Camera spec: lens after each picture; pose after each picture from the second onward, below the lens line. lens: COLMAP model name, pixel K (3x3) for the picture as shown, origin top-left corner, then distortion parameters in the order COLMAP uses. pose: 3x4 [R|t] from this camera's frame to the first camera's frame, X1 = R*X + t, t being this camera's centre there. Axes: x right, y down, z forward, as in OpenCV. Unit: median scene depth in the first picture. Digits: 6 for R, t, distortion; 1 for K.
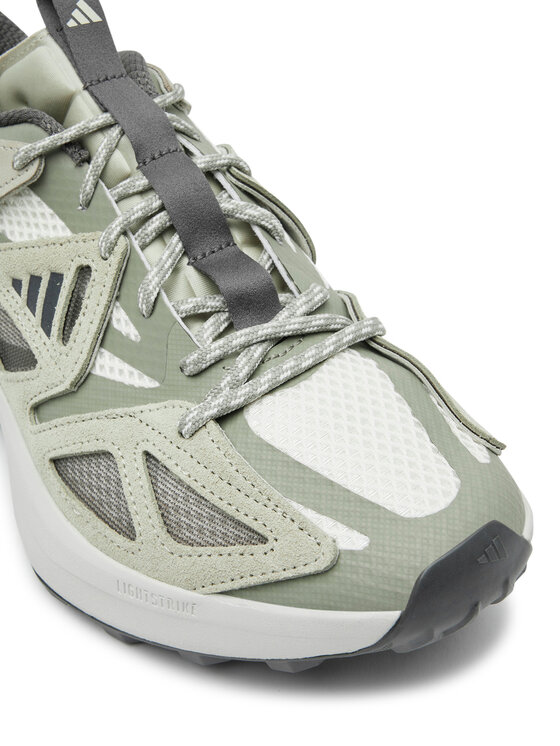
lens RADIAL K [[1378.6, 0, 280.0], [0, 1378.6, 373.0], [0, 0, 1]] dist [-0.151059, 0.057954]
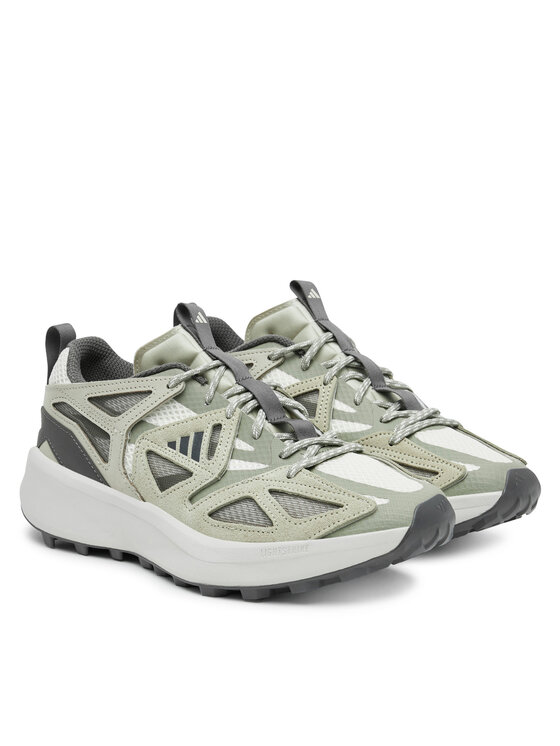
lens RADIAL K [[2190.8, 0, 280.0], [0, 2190.8, 373.0], [0, 0, 1]] dist [0.034567, 0.087591]
pose [[0.957587, 0.026136, 0.286957, -0.986221], [0.112449, 0.883016, -0.455672, 1.342405], [-0.265297, 0.468614, 0.842626, -1.787328]]
